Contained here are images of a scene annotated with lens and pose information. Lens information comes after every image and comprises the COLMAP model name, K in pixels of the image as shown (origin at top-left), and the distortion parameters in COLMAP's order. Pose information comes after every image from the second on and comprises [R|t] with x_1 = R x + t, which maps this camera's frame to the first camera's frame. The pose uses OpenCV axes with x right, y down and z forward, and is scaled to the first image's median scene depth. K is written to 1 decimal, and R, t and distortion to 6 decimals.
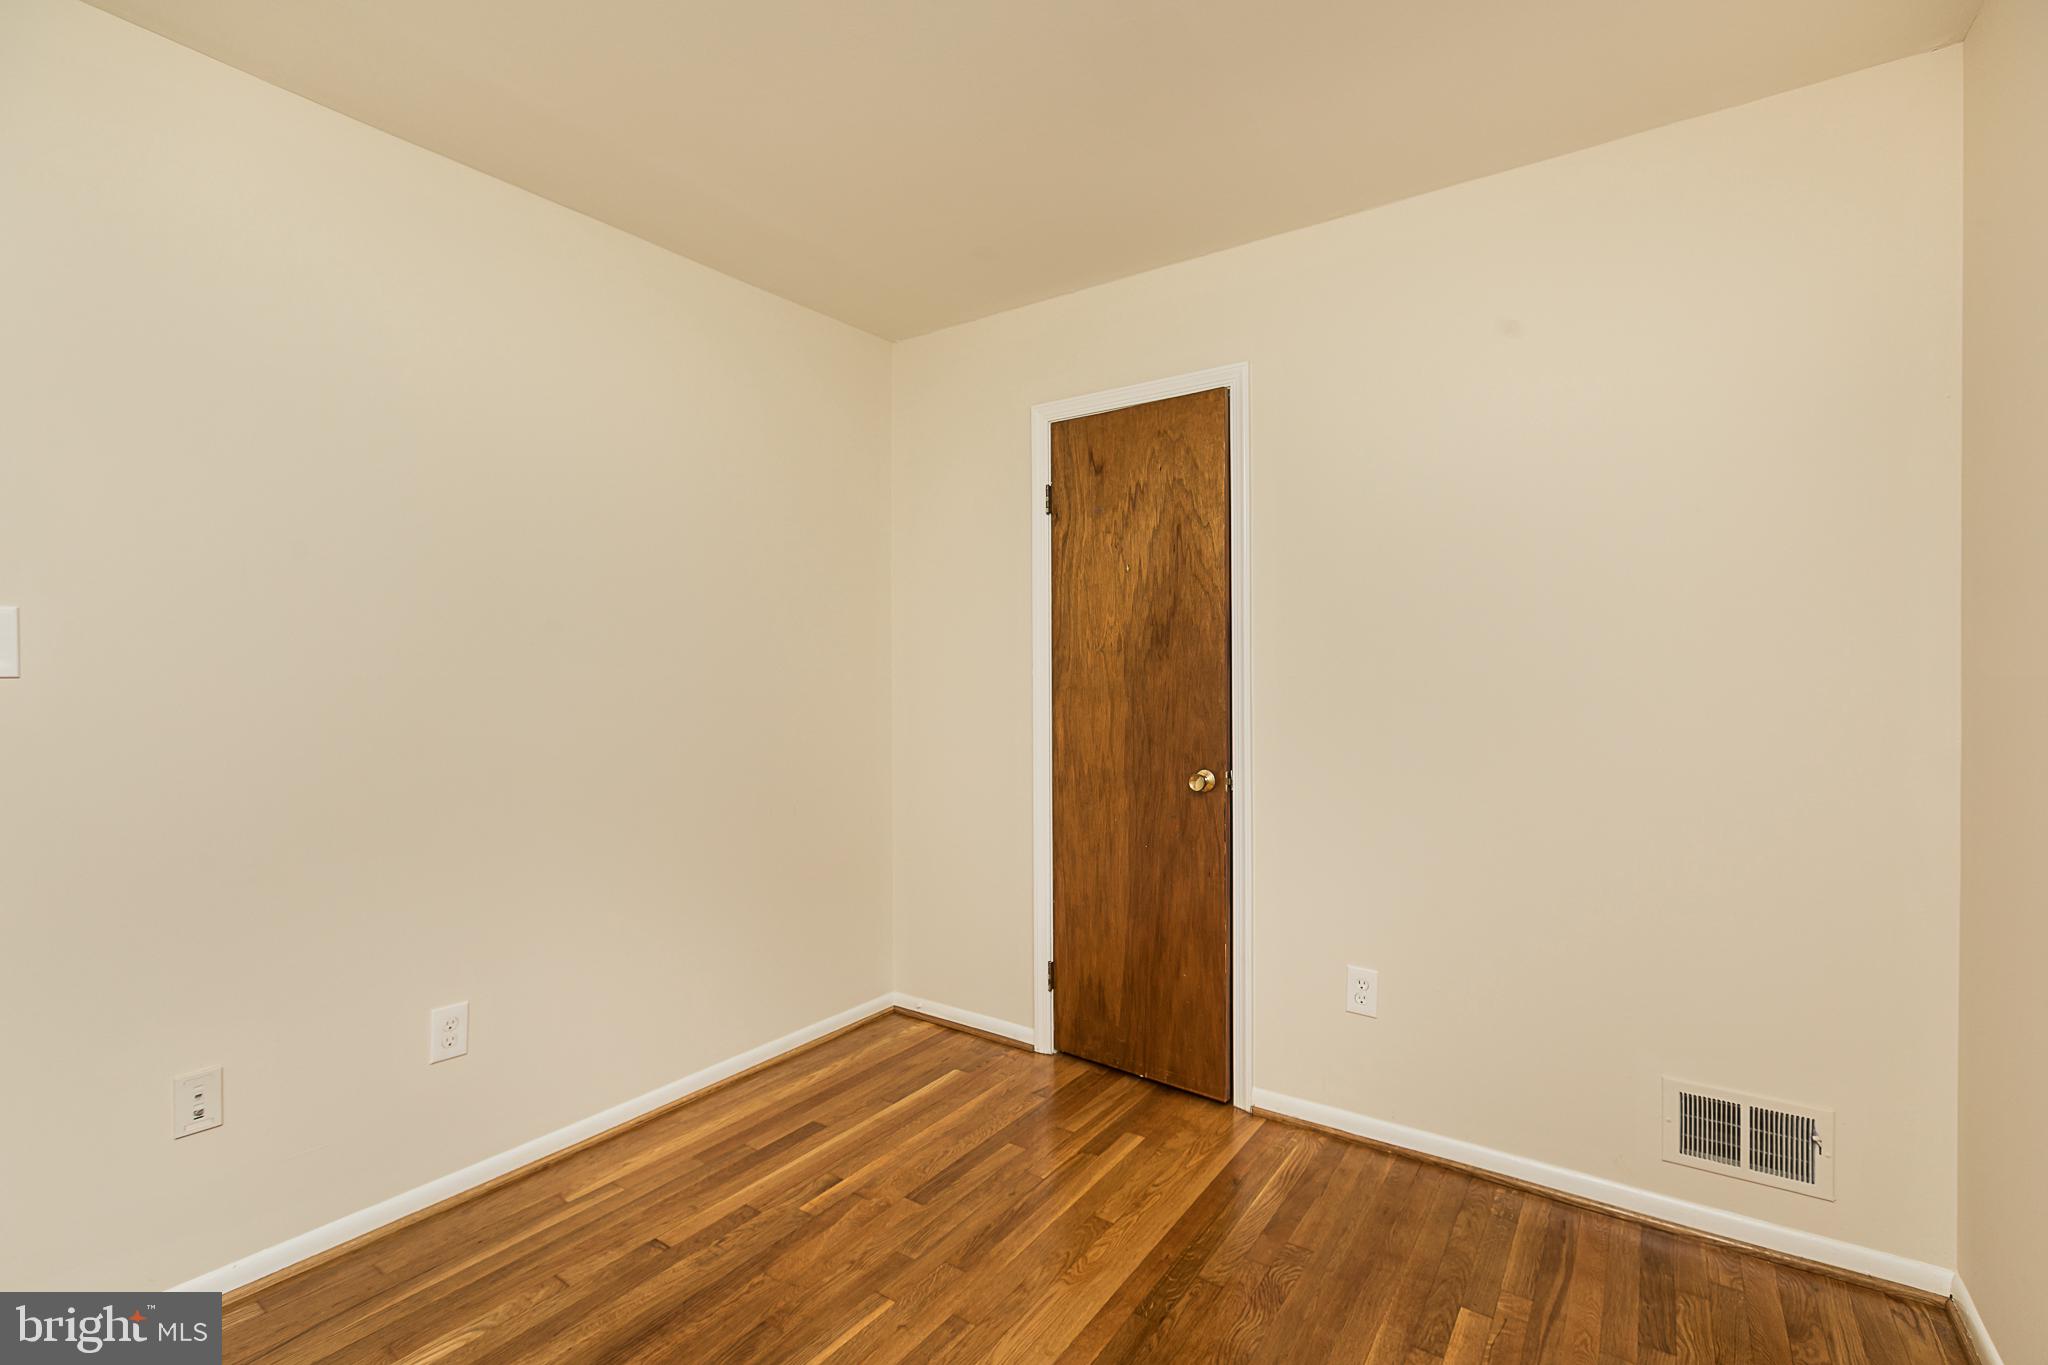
lens RADIAL K [[903.6, 0, 1024.0], [0, 903.6, 682.5], [0, 0, 1]] dist [-0.007252, 0.000025]
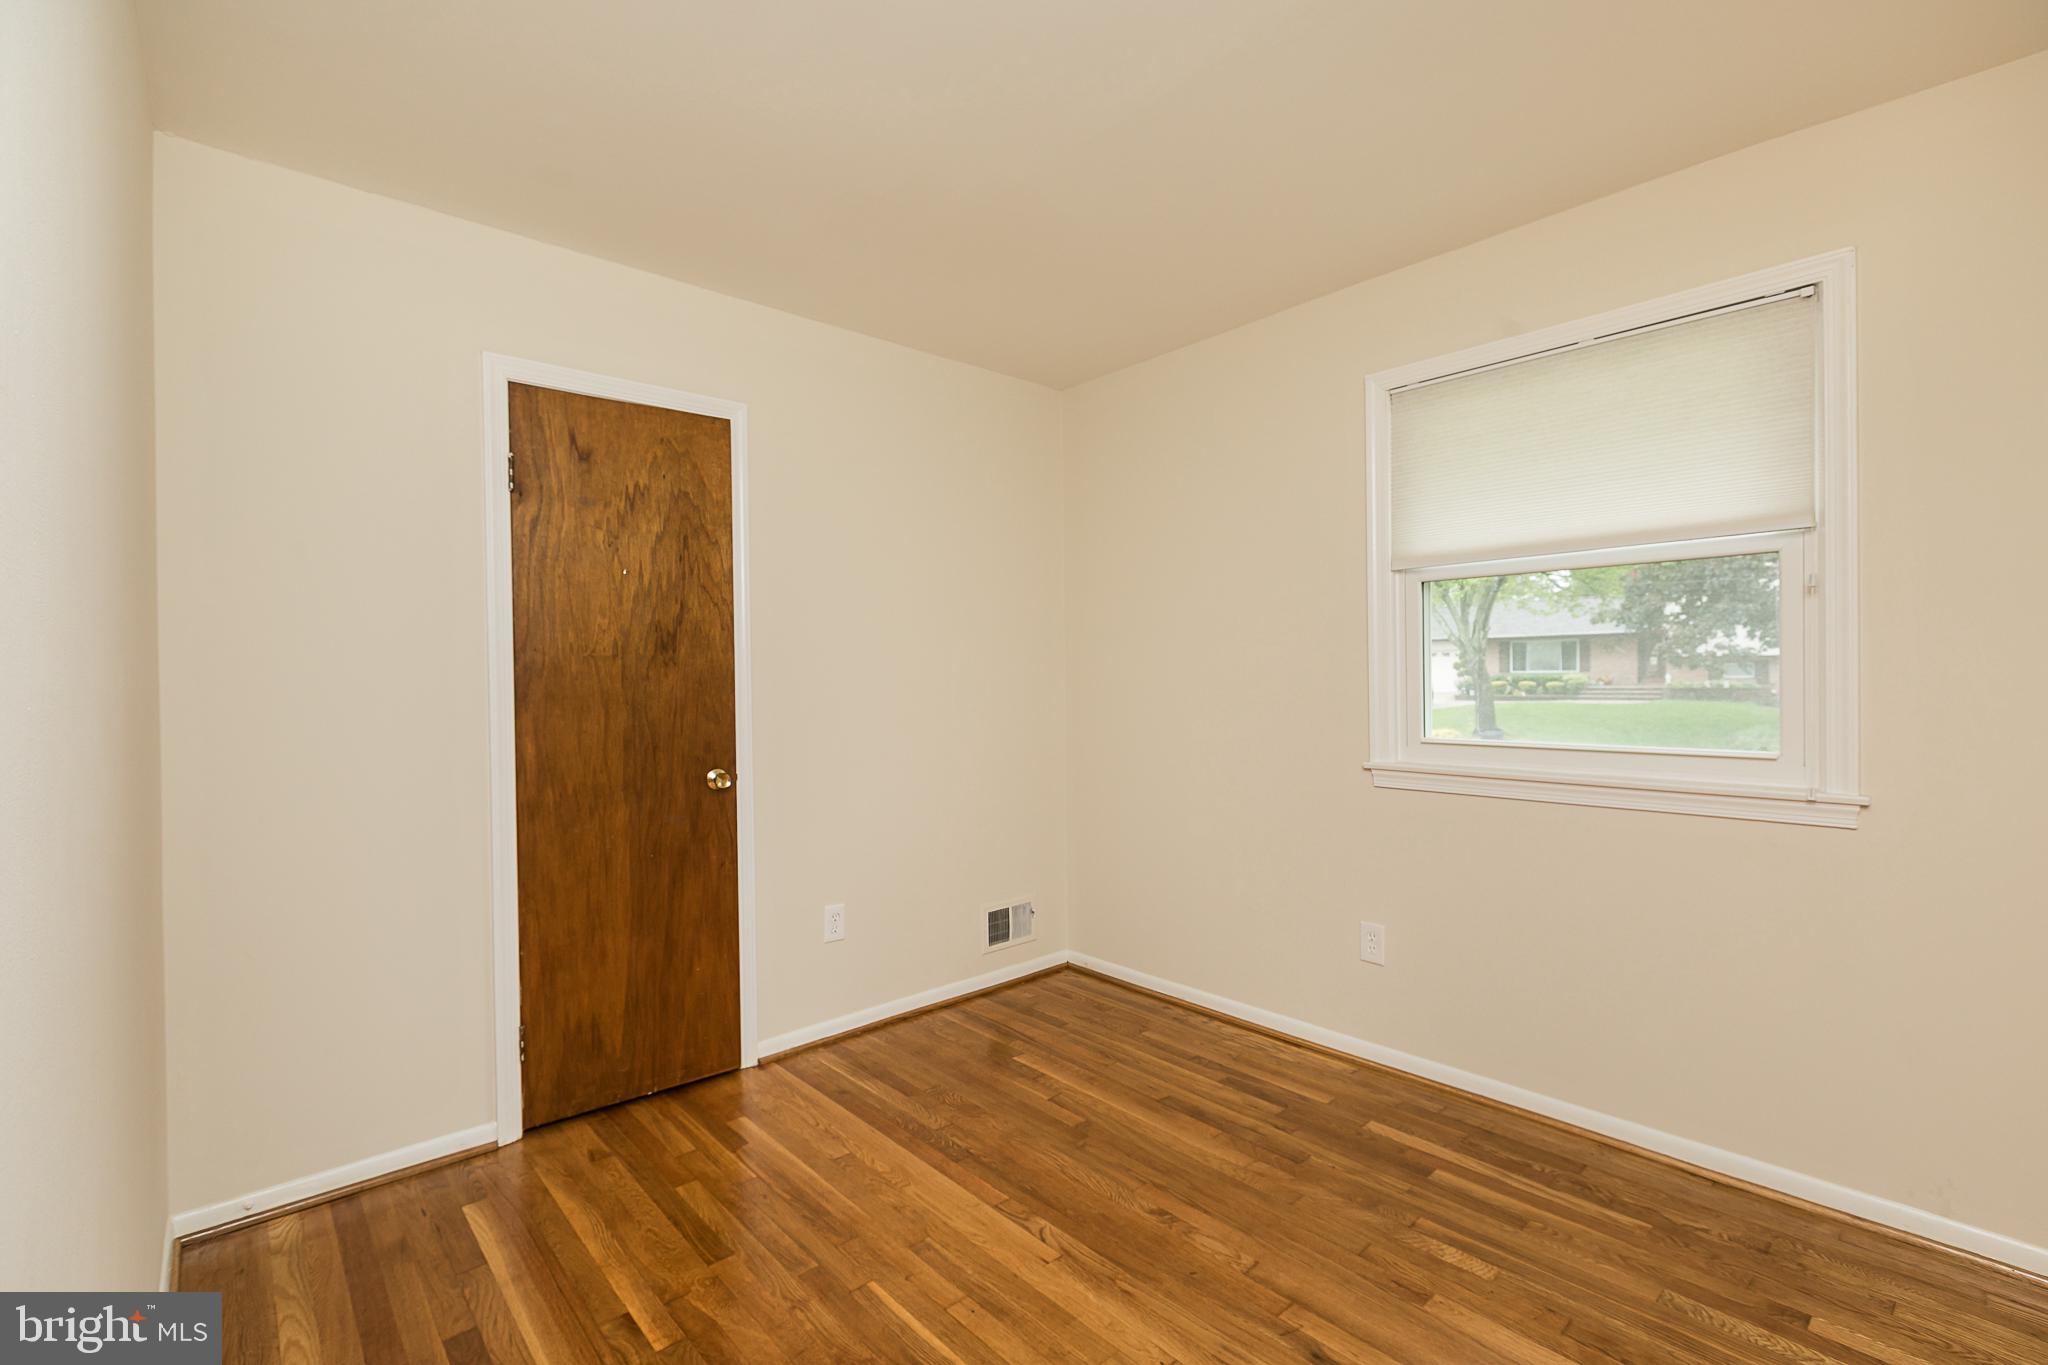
lens RADIAL K [[903.6, 0, 1024.0], [0, 903.6, 682.5], [0, 0, 1]] dist [-0.007252, 0.000025]
pose [[0.226667, -0.006986, 0.973947, -0.726477], [0.021419, 0.999768, 0.002186, -0.000670], [-0.973737, 0.020366, 0.226764, 0.379145]]
